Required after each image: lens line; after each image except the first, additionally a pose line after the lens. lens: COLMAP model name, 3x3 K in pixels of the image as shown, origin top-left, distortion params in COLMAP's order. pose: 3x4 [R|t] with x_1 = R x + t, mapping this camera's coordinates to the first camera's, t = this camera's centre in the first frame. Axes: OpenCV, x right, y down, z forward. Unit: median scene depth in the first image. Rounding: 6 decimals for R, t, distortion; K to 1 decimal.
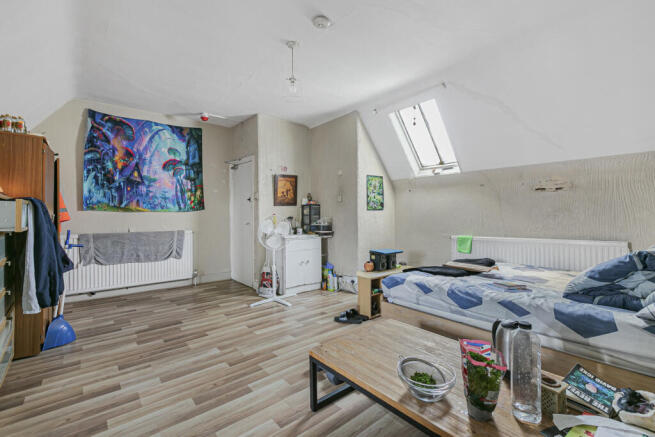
lens RADIAL K [[295.0, 0, 327.5], [0, 295.0, 218.5], [0, 0, 1]] dist [0.001690, 0.000302]
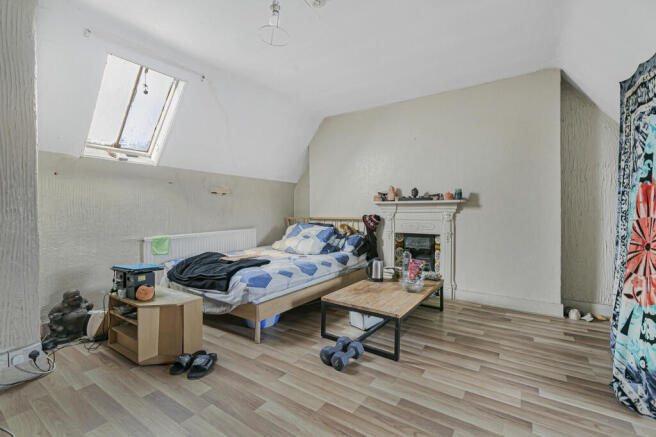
lens RADIAL K [[295.4, 0, 328.0], [0, 295.4, 218.5], [0, 0, 1]] dist [0.001690, 0.000302]
pose [[-0.280962, -0.019729, 0.959516, -0.672593], [0.013815, 0.999602, 0.024599, -0.013002], [-0.959619, 0.020167, -0.280578, 0.914936]]
